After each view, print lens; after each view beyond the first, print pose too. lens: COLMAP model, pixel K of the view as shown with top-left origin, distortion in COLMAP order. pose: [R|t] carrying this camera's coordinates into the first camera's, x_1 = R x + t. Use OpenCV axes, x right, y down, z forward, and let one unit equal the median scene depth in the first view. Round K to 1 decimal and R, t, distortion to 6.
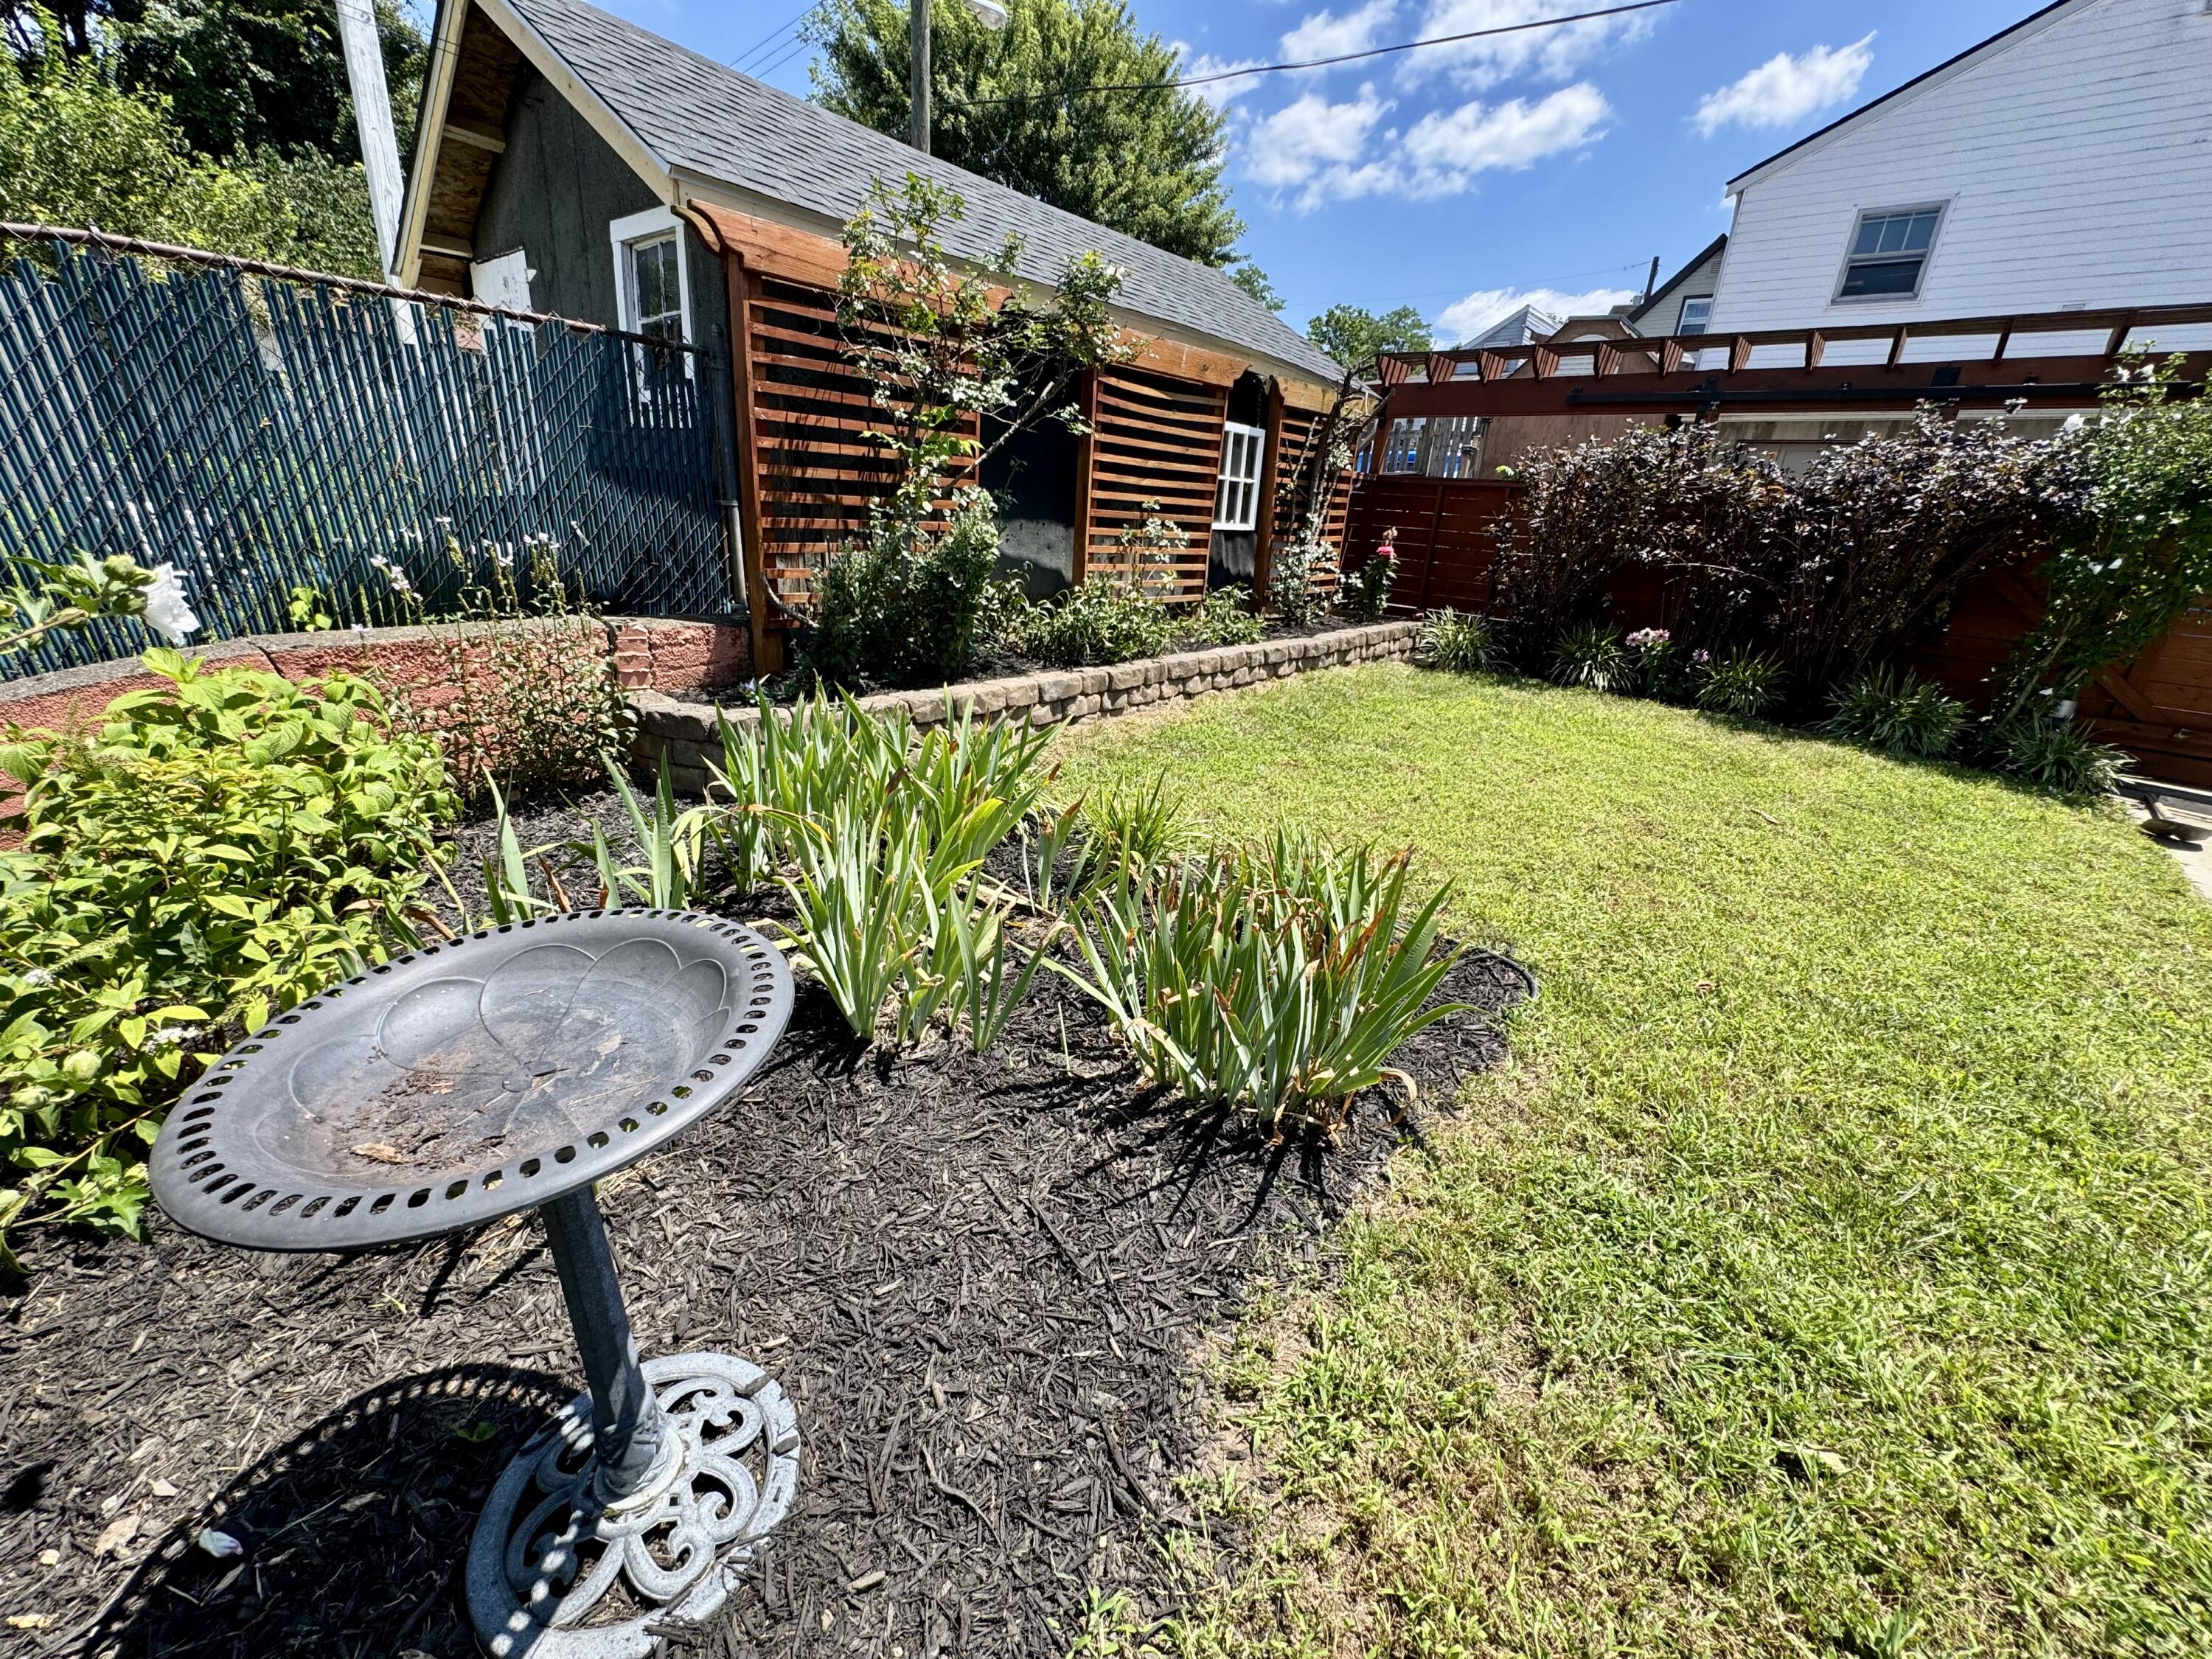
lens RADIAL K [[886.8, 0, 1106.0], [0, 886.8, 829.5], [0, 0, 1]] dist [0.000758, 0.000420]
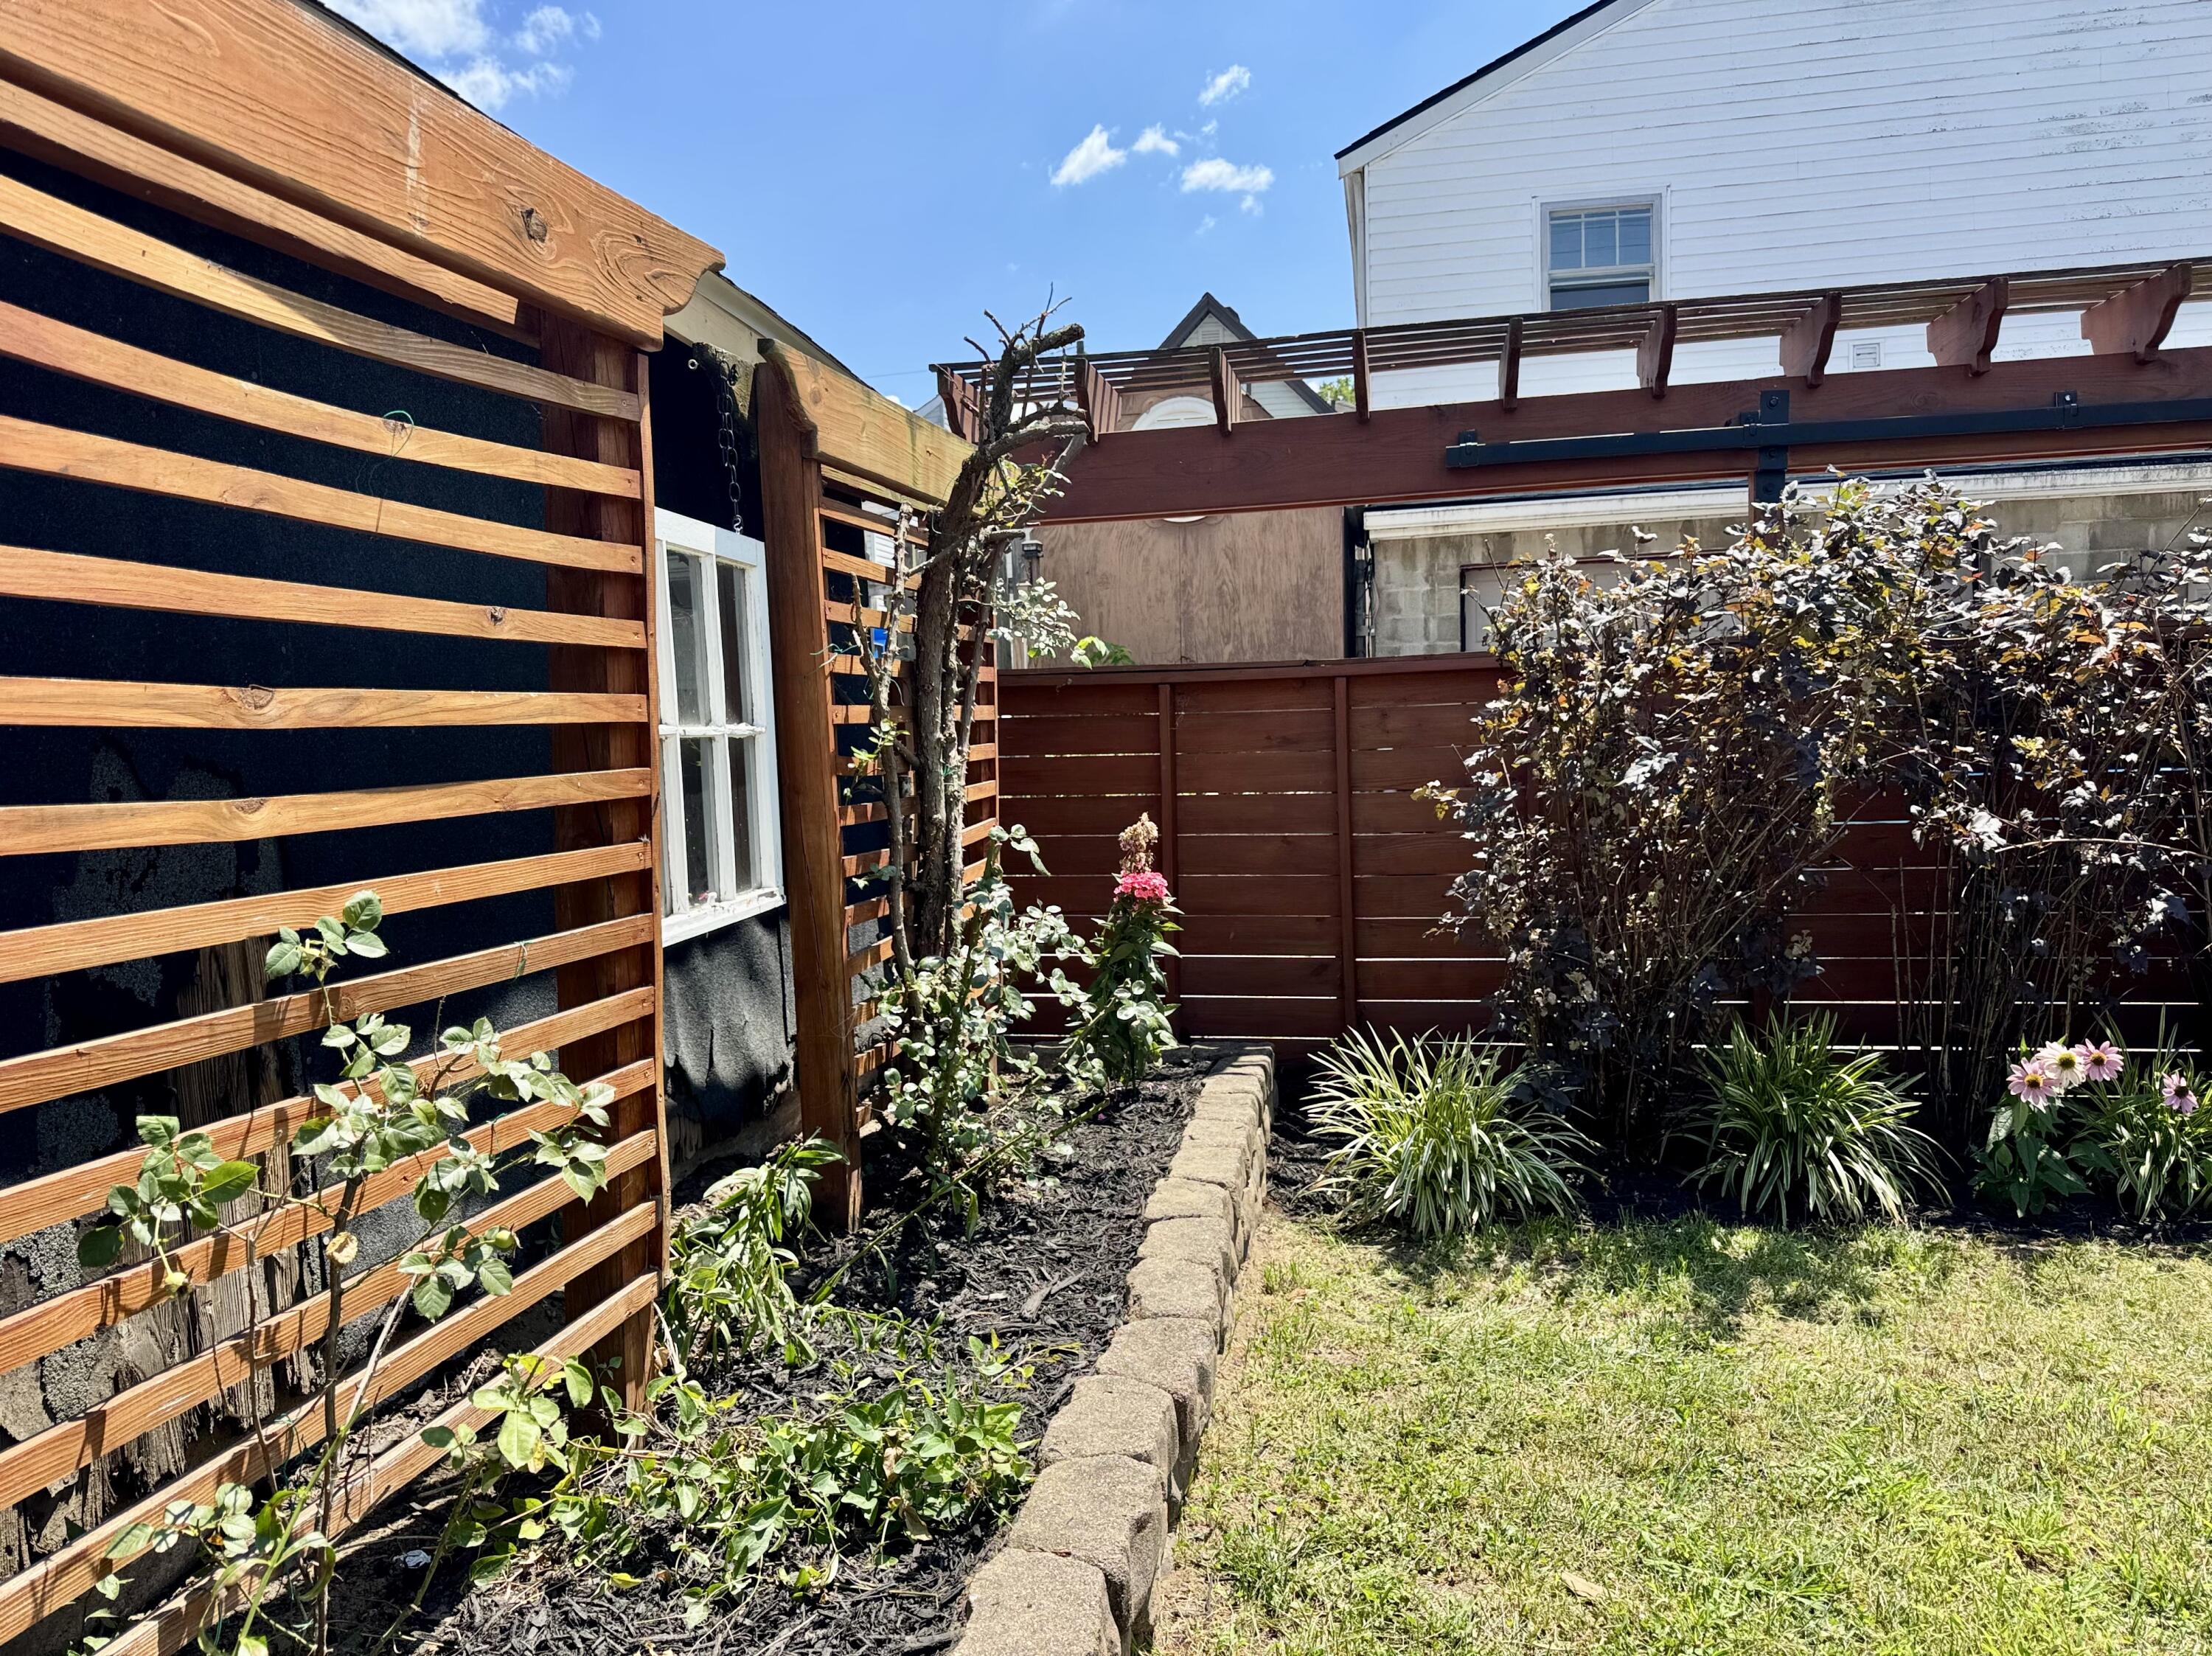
lens RADIAL K [[1545.0, 0, 1106.0], [0, 1545.0, 828.0], [0, 0, 1]] dist [0.021657, -0.000970]
pose [[0.857664, -0.122828, 0.499325, 0.027702], [0.254452, 0.945205, -0.204551, -0.246756], [-0.446840, 0.302490, 0.841922, 0.583634]]
